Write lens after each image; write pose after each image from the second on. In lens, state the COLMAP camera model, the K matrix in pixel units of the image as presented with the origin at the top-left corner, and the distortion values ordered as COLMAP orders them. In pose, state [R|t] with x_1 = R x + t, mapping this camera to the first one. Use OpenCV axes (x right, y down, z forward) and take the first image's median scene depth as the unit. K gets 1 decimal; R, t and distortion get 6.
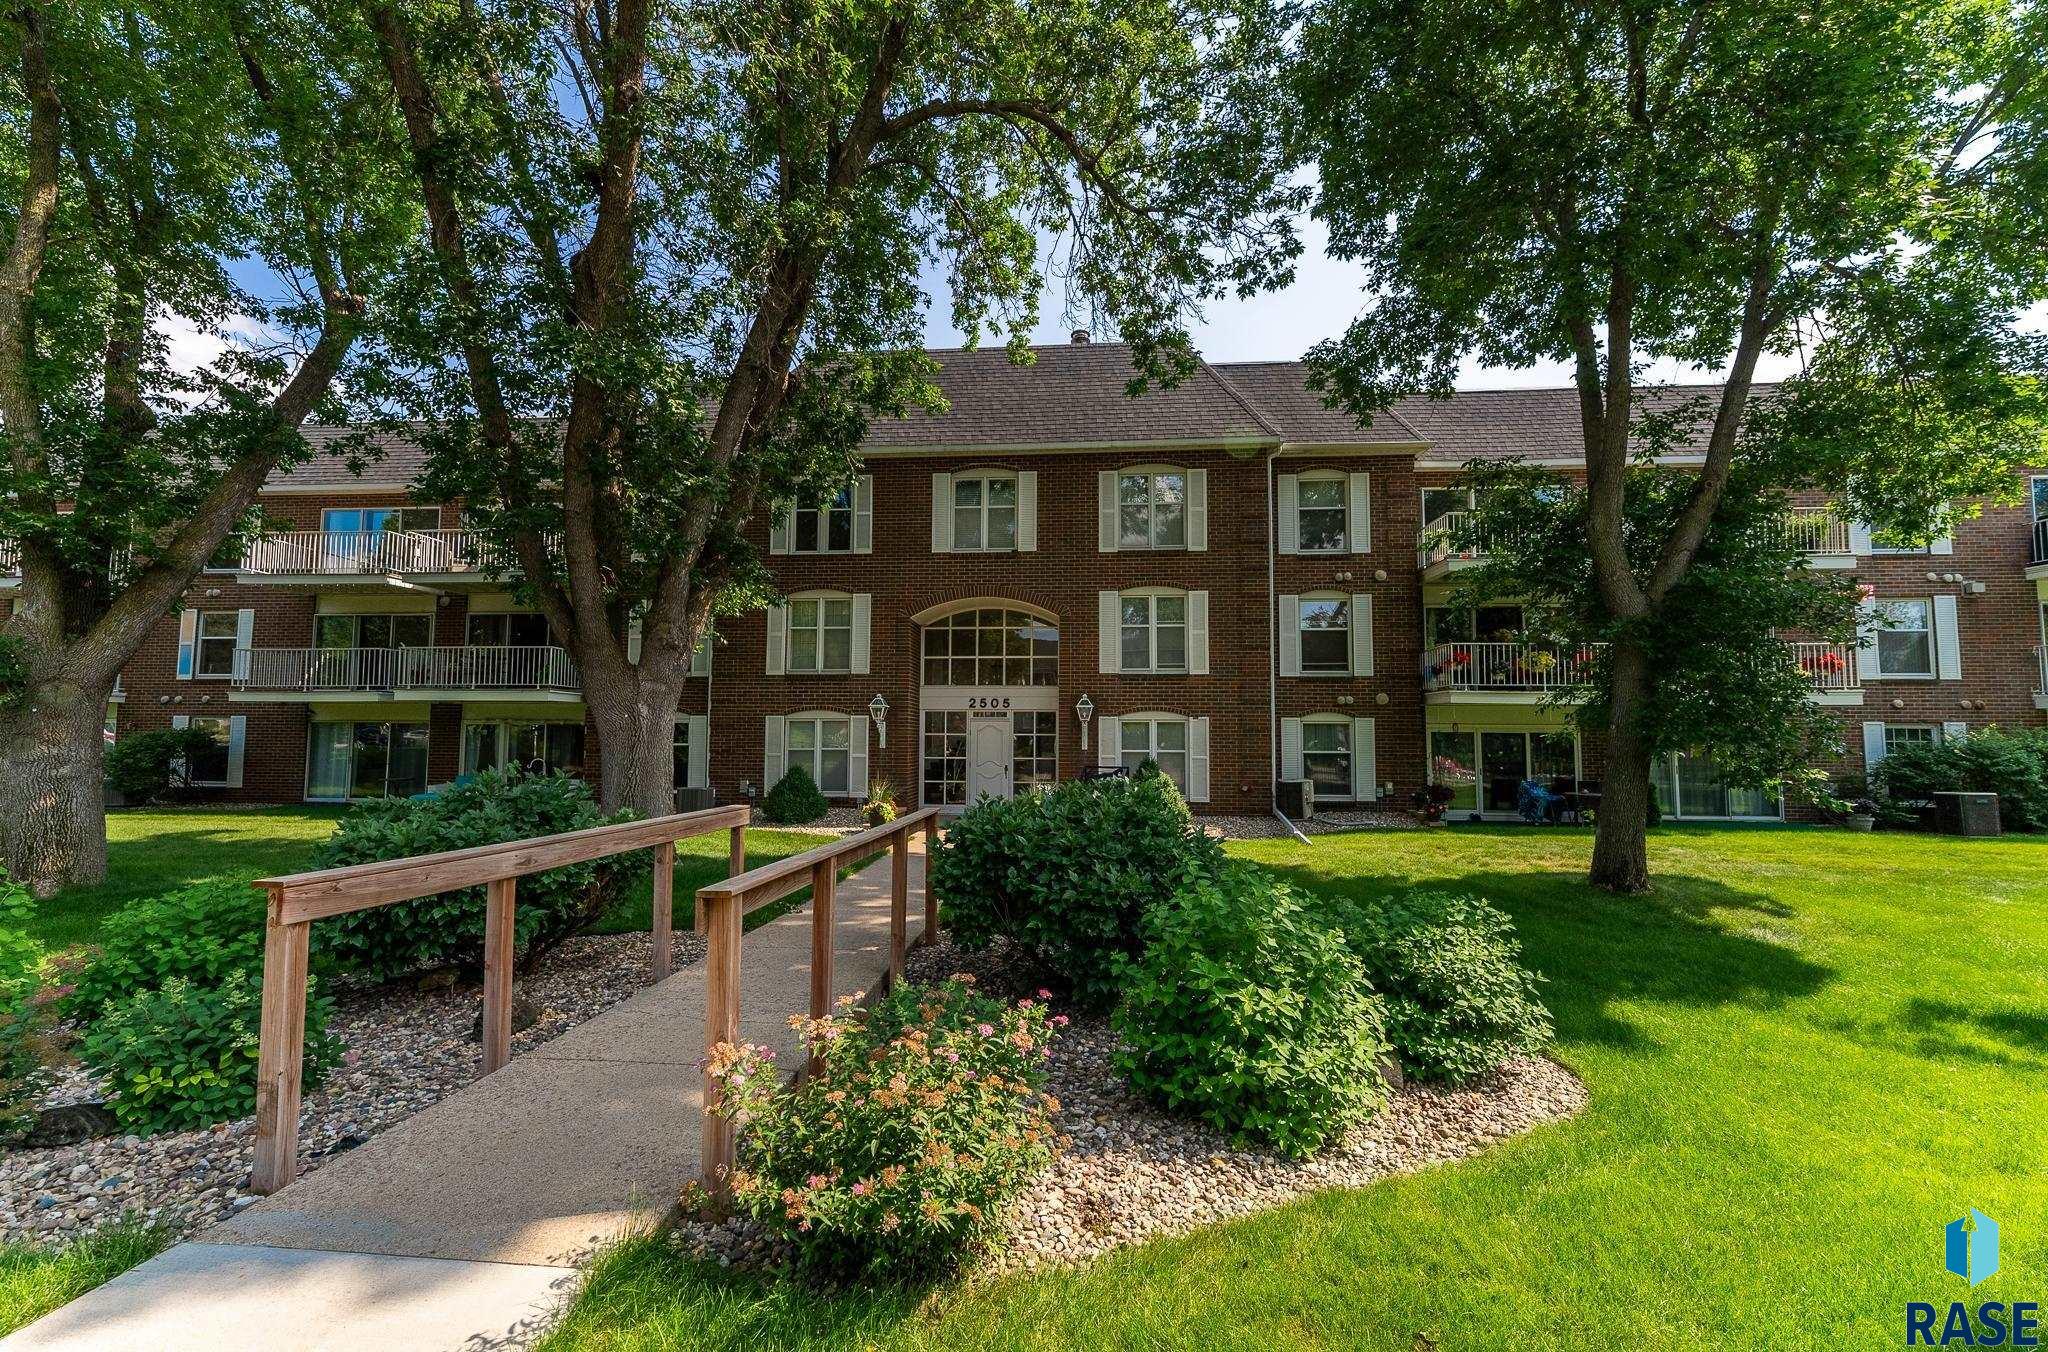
lens RADIAL K [[831.3, 0, 1024.0], [0, 831.3, 676.0], [0, 0, 1]] dist [0.001314, 0.000108]
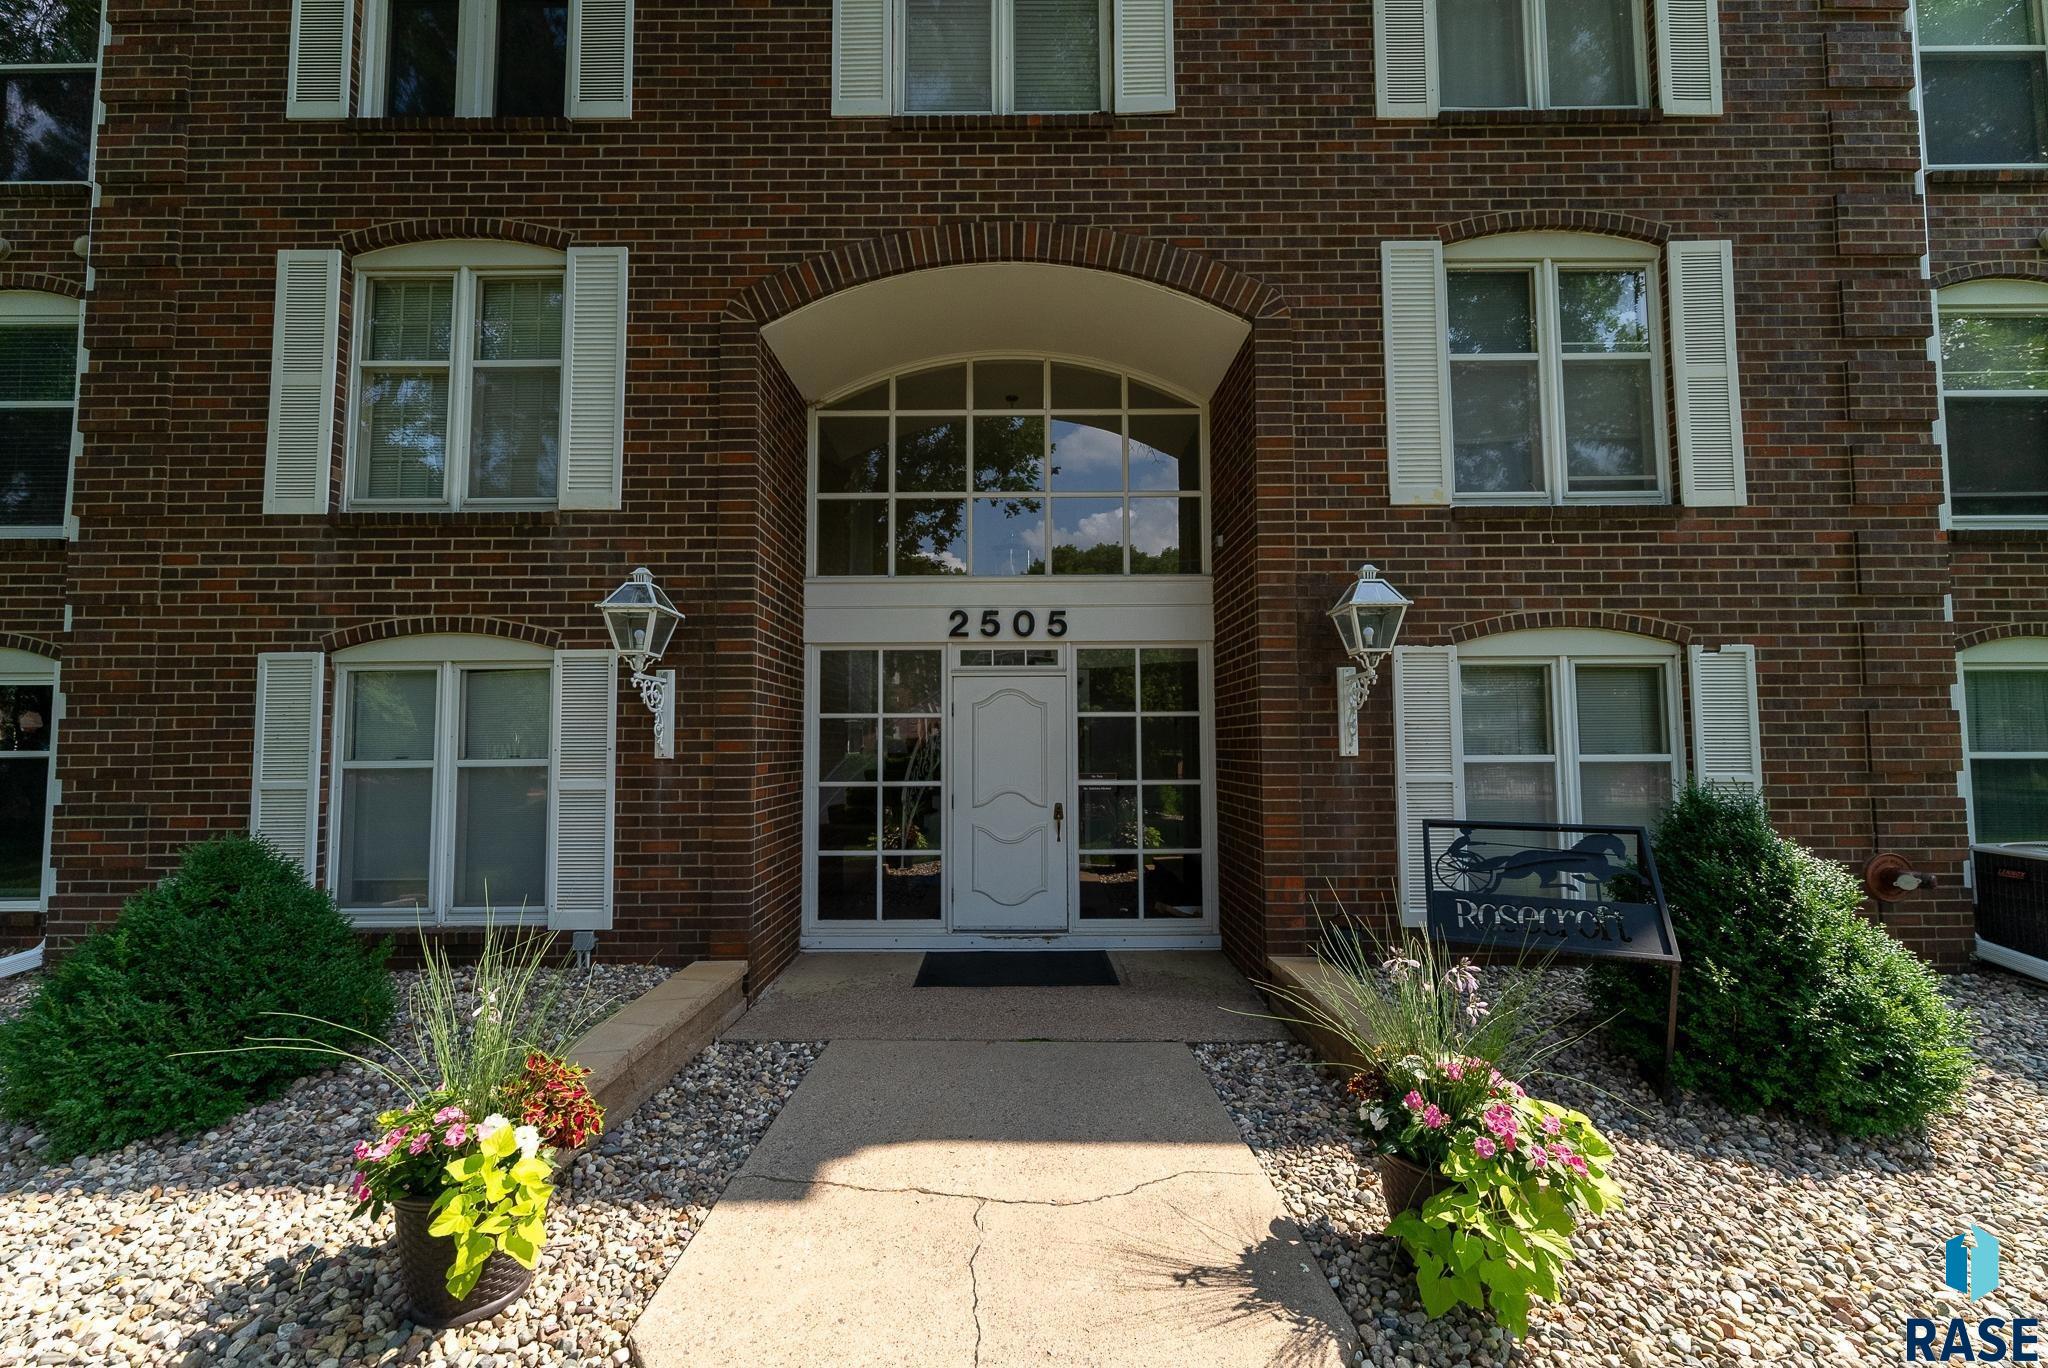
lens RADIAL K [[792.7, 0, 1024.0], [0, 792.7, 684.0], [0, 0, 1]] dist [-0.001905, -0.000197]
pose [[0.996658, -0.004617, 0.081558, -0.063302], [0.004261, 0.999981, 0.004544, 0.057057], [-0.081577, -0.004181, 0.996658, 0.683587]]
